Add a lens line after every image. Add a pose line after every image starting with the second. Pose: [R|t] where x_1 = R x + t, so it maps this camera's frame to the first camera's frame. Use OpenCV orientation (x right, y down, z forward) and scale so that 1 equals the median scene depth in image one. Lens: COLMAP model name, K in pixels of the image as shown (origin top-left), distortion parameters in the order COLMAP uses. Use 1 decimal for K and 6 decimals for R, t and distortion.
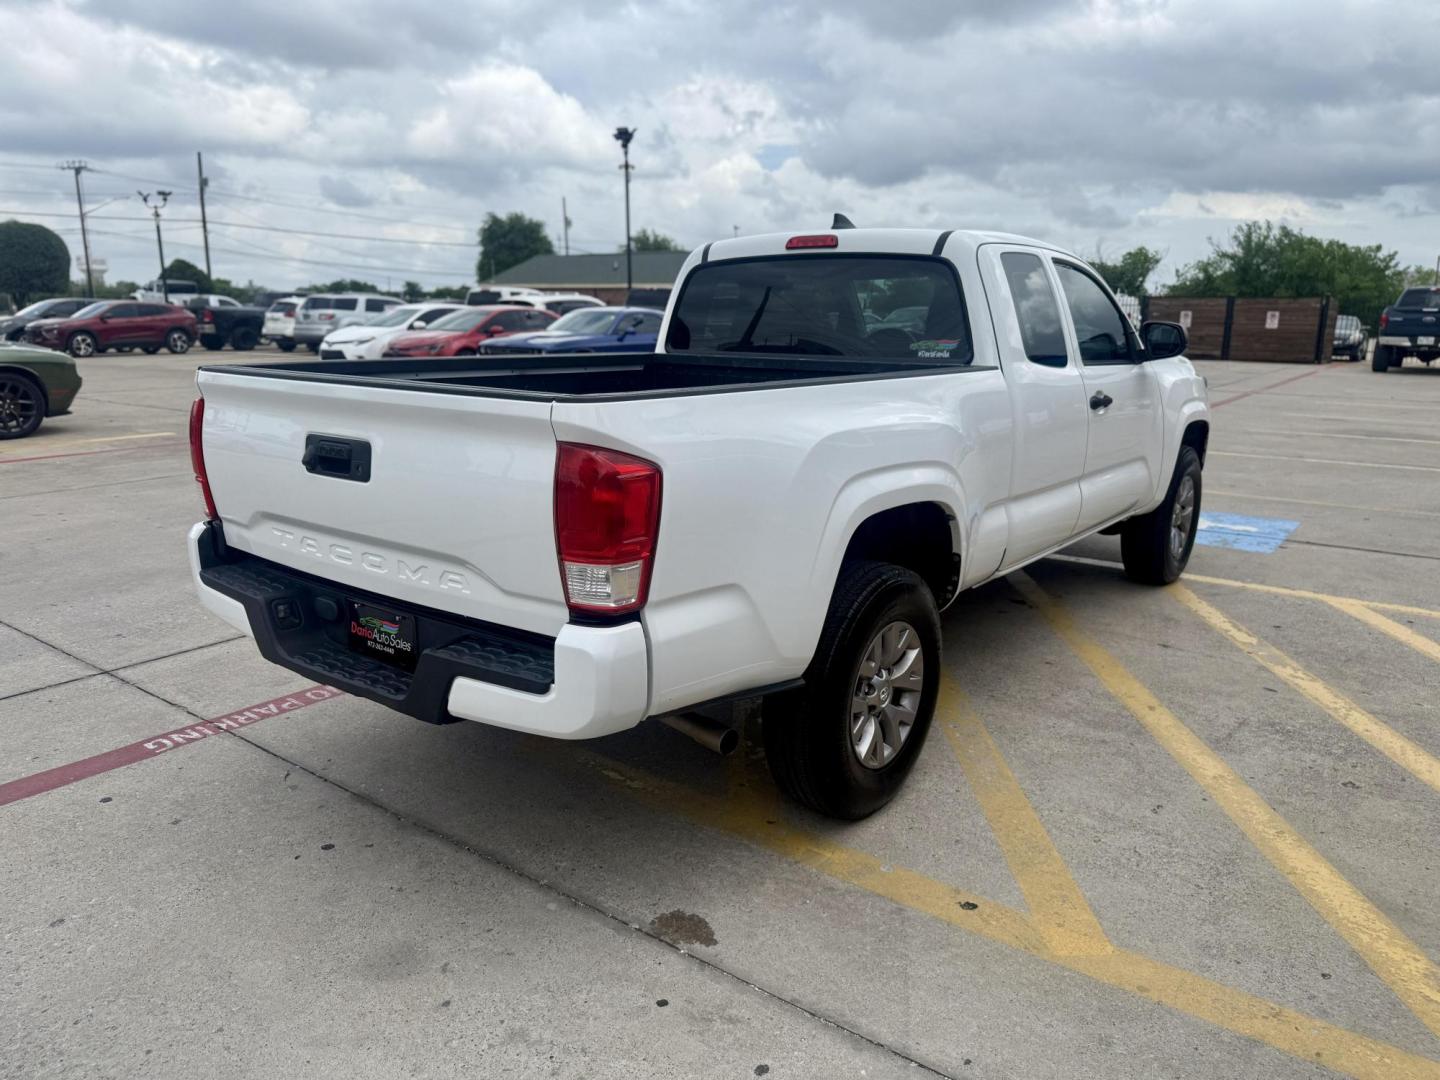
lens RADIAL K [[1014.8, 0, 720.0], [0, 1014.8, 540.0], [0, 0, 1]] dist [-0.000614, -0.005067]
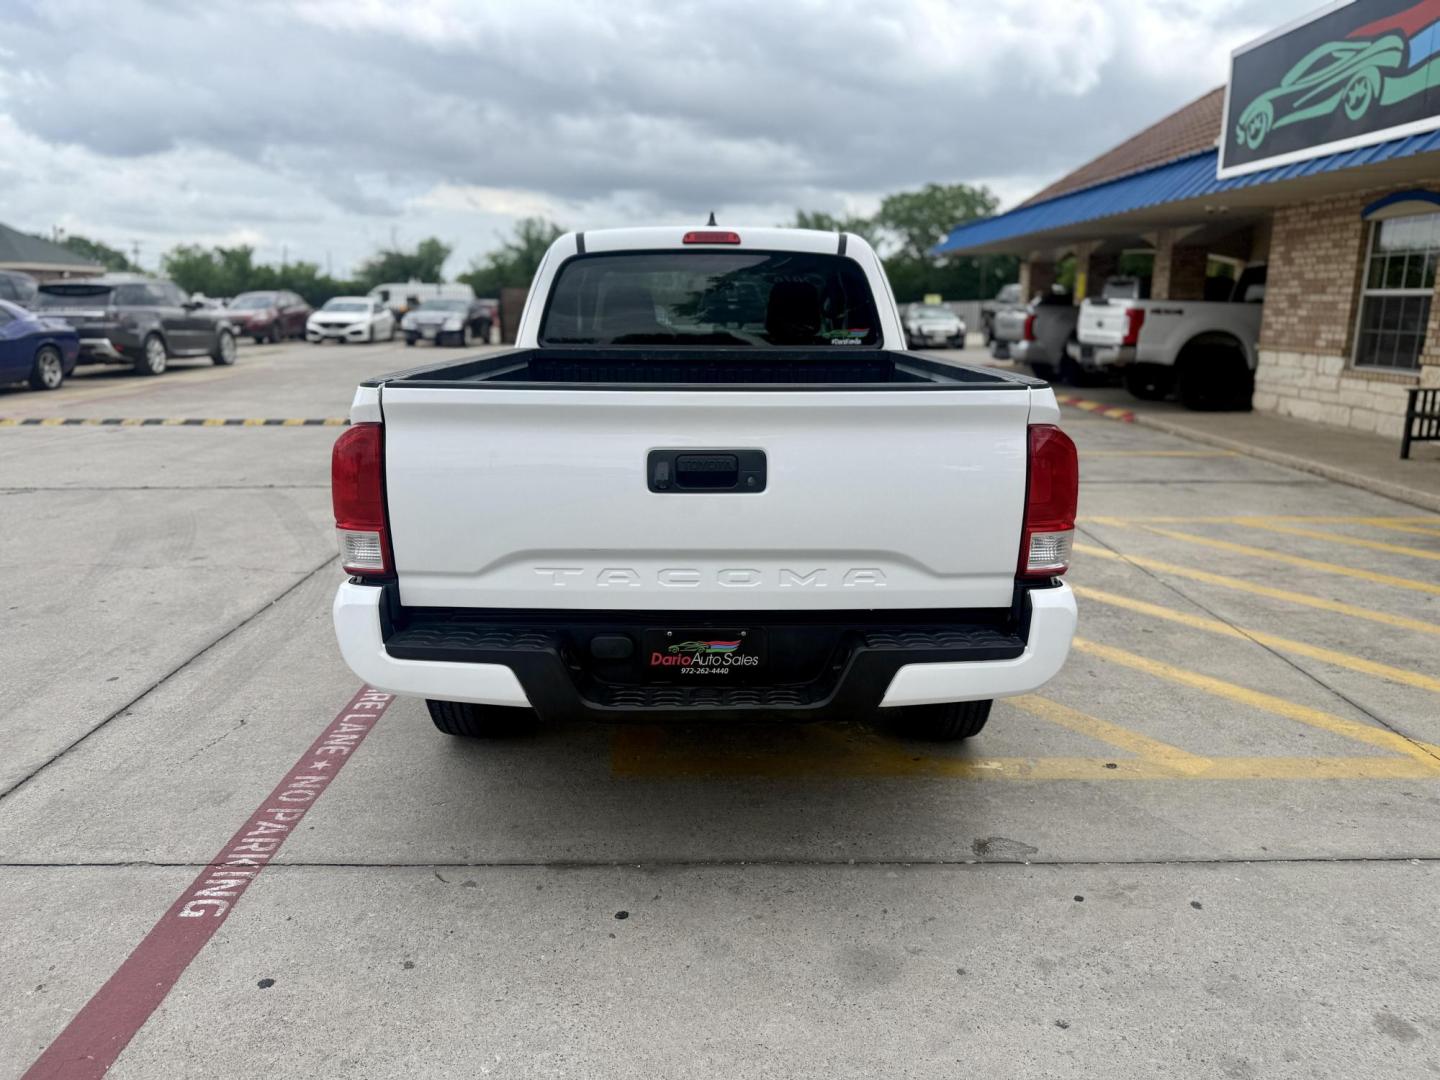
lens RADIAL K [[1007.5, 0, 721.6], [0, 1007.5, 544.9], [0, 0, 1]] dist [0.048768, -0.067874]
pose [[0.791179, -0.147405, 0.593555, -0.640957], [0.138043, 0.988516, 0.061486, -0.047545], [-0.595802, 0.033290, 0.802441, 0.184128]]
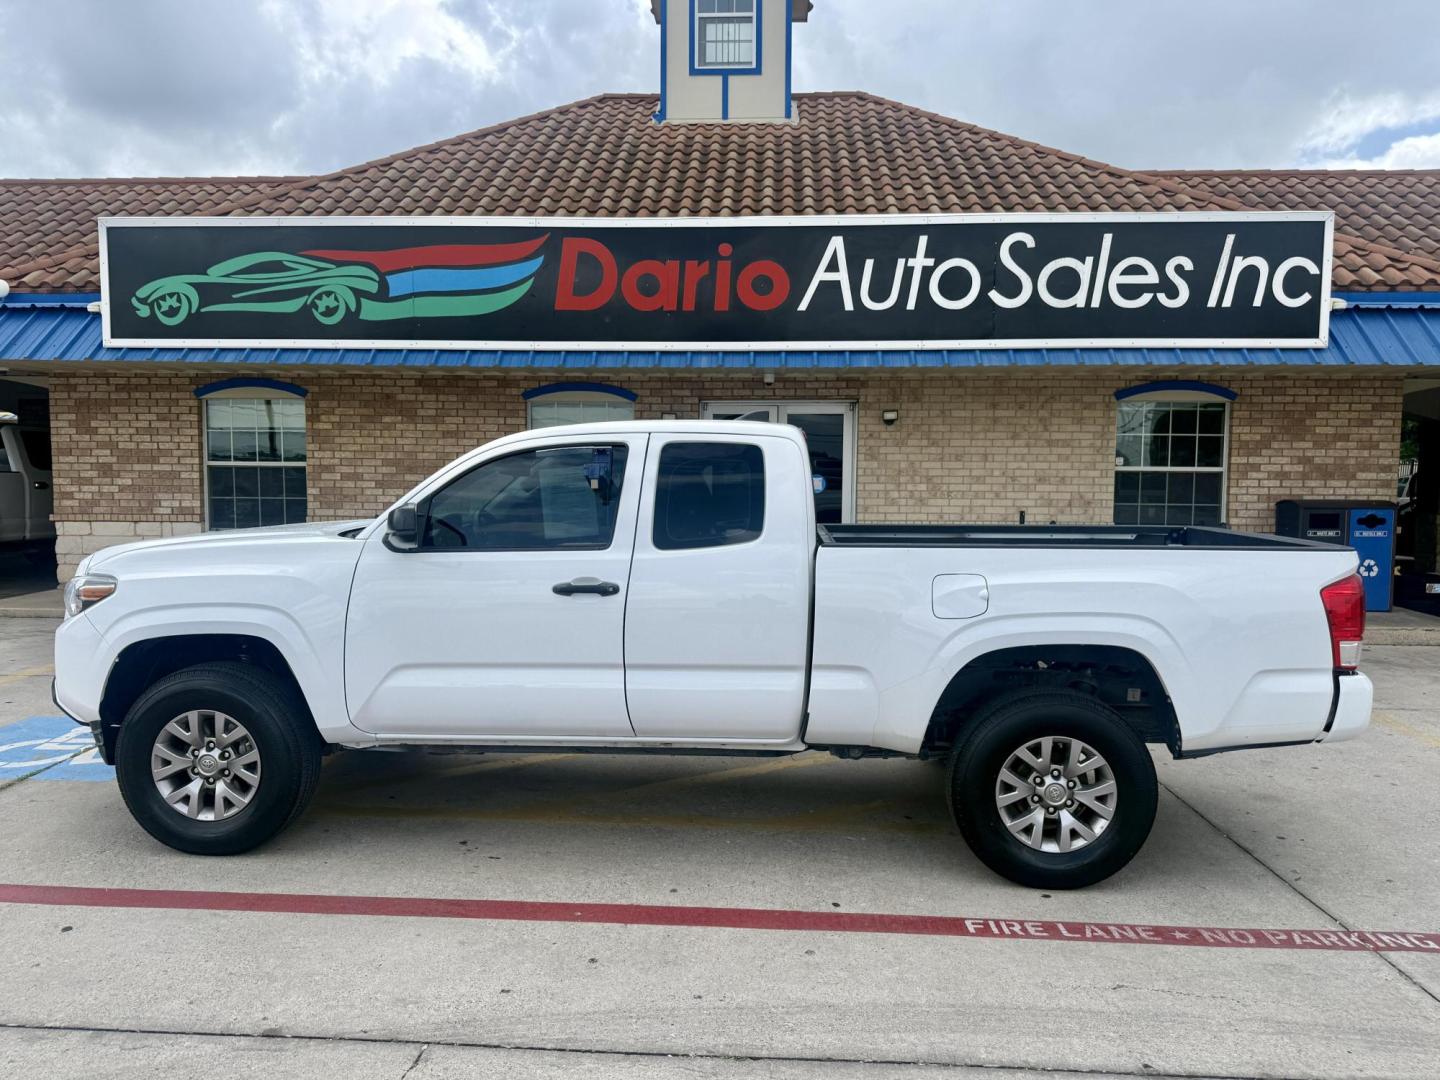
lens RADIAL K [[1031.0, 0, 723.2], [0, 1031.0, 544.2], [0, 0, 1]] dist [0.072292, -0.076039]
pose [[-0.554425, -0.072887, 0.829036, -0.976164], [0.172750, 0.964382, 0.200314, -0.485313], [-0.814107, 0.254275, -0.522086, 1.954604]]
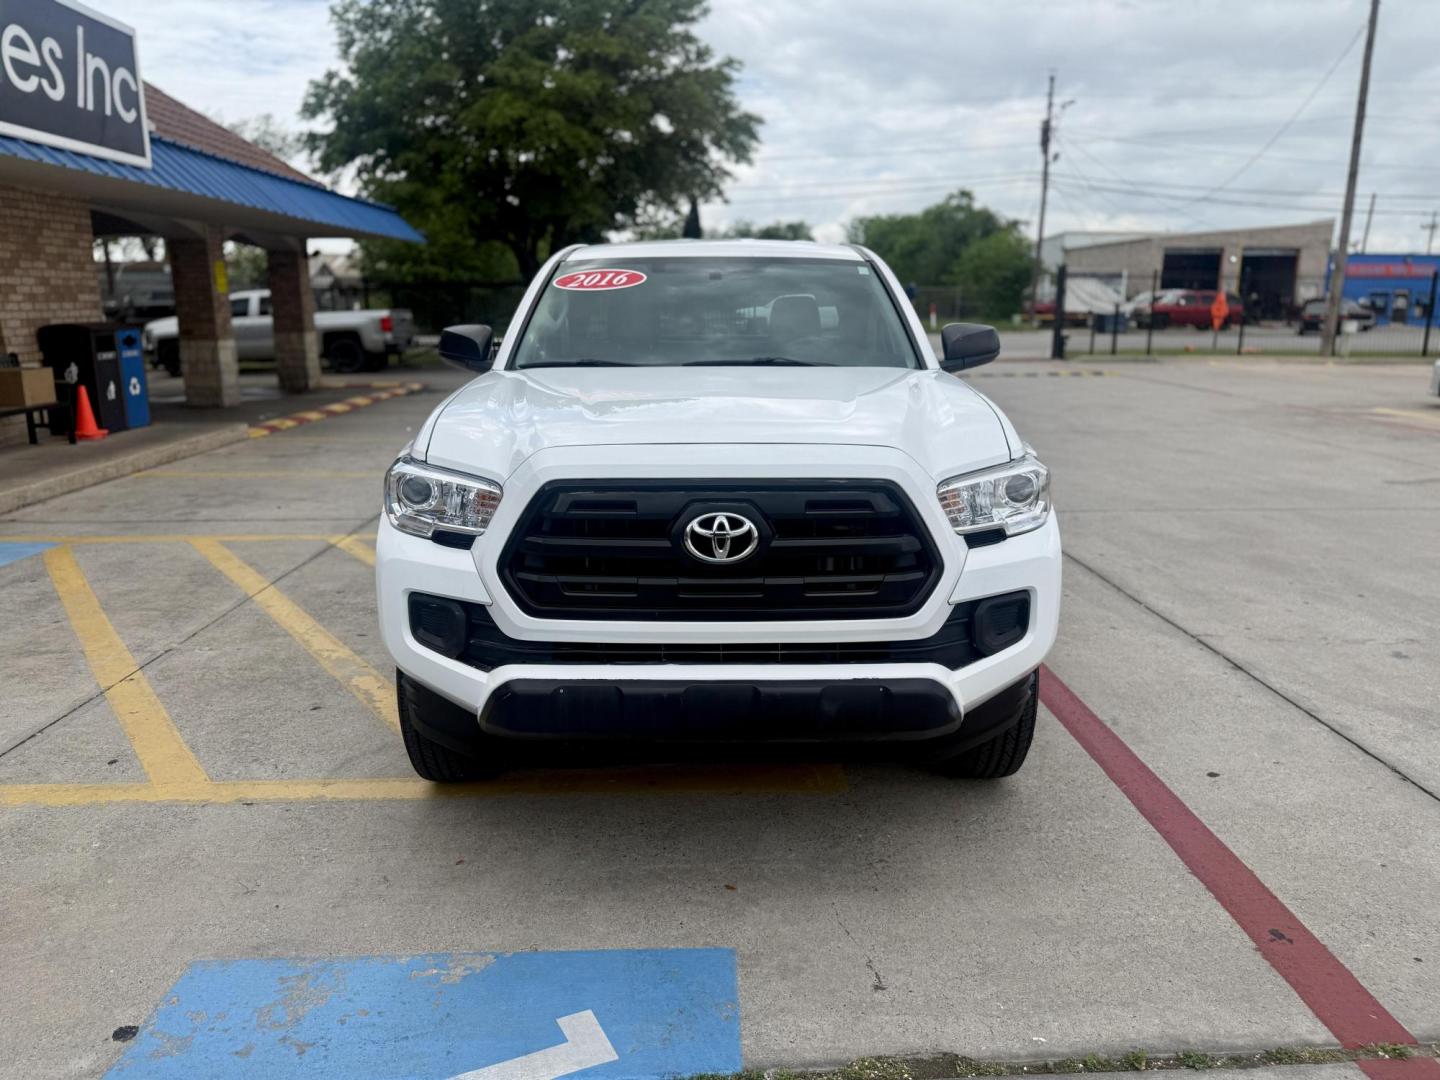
lens RADIAL K [[1034.1, 0, 720.0], [0, 1034.1, 540.0], [0, 0, 1]] dist [0.042522, -0.070044]
pose [[-0.785544, 0.130348, -0.604922, 1.066002], [-0.144182, 0.912103, 0.383771, -0.538466], [0.601774, 0.388688, -0.697703, 2.342790]]
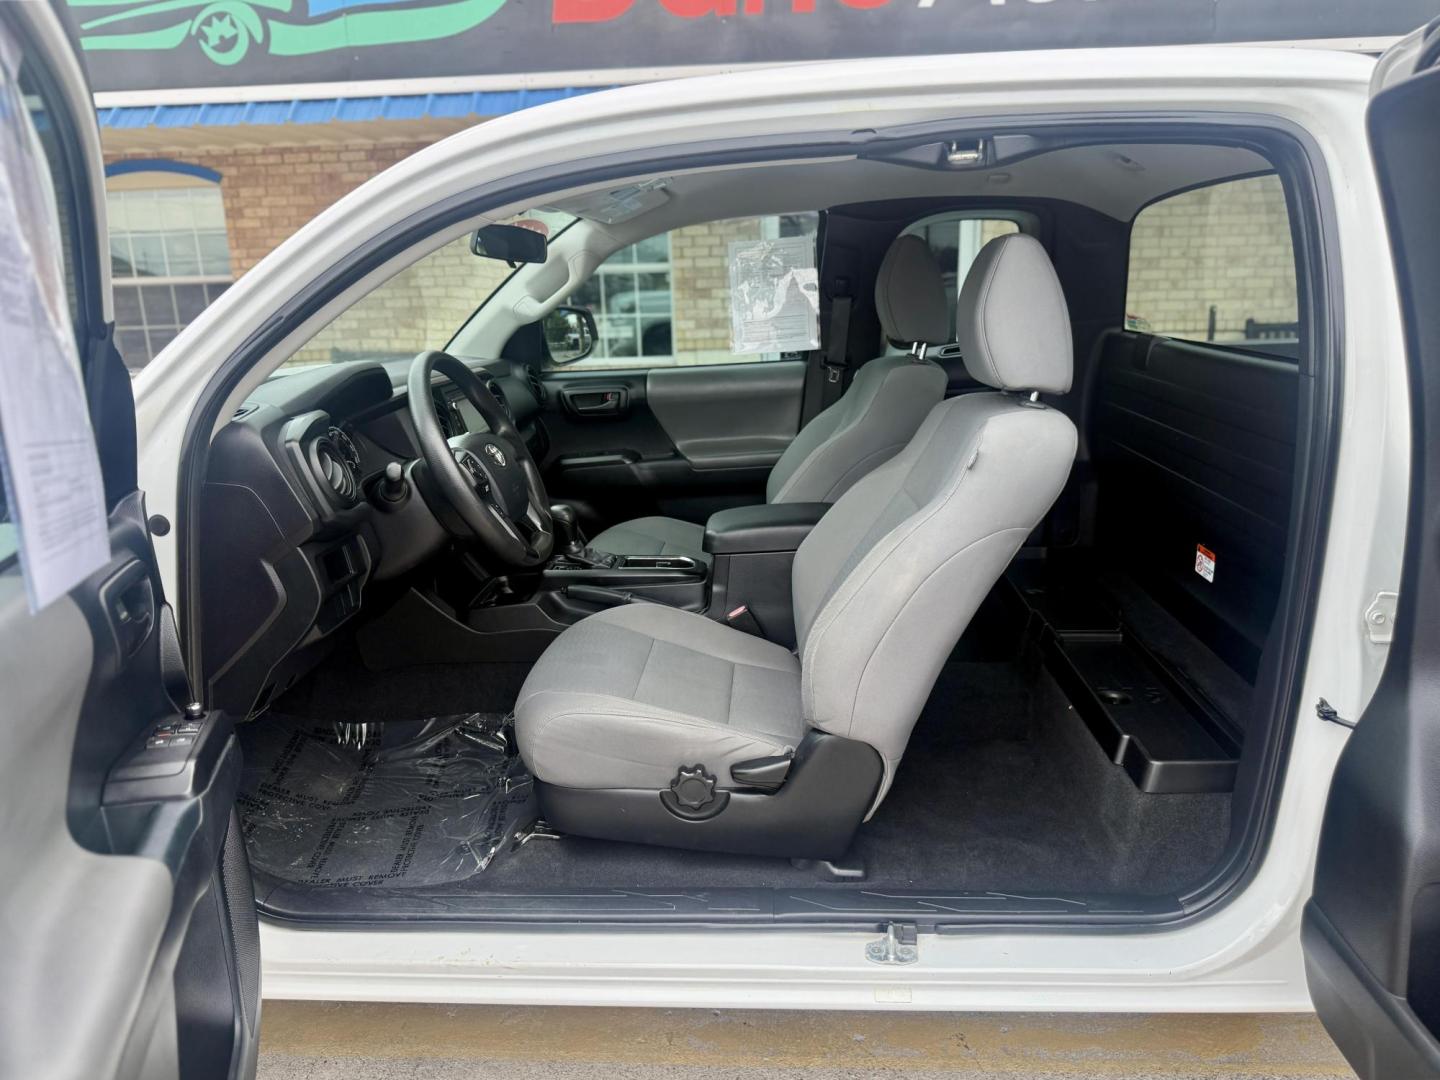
lens RADIAL K [[1038.9, 0, 733.6], [0, 1038.9, 539.6], [0, 0, 1]] dist [-0.000073, -0.004657]
pose [[-0.561667, -0.196339, 0.803730, -0.220904], [0.206930, 0.907224, 0.366229, -0.386182], [-0.801068, 0.372015, -0.468929, 1.666598]]
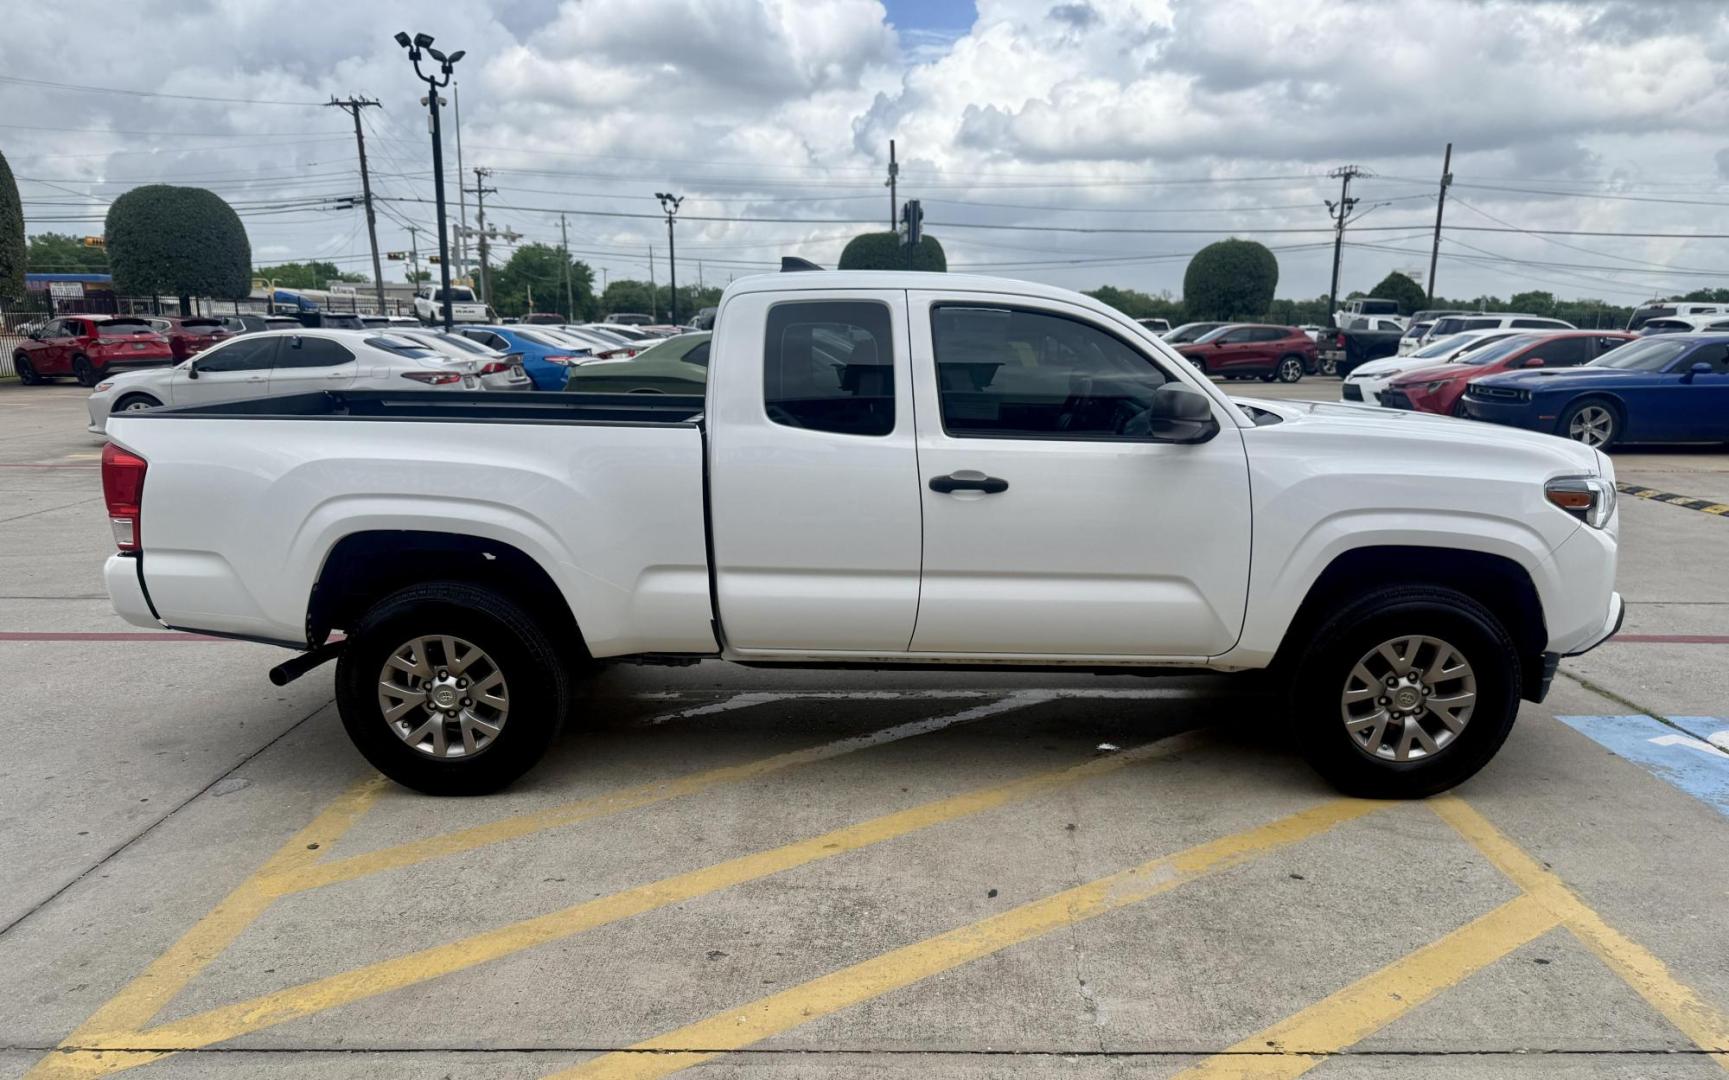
lens RADIAL K [[1198.4, 0, 882.3], [0, 1198.4, 655.9], [0, 0, 1]] dist [0.054521, -0.068924]
pose [[0.599170, 0.209593, -0.772700, 1.299227], [-0.178592, 0.975797, 0.126197, -0.132607], [0.780448, 0.062384, 0.622100, 0.445831]]
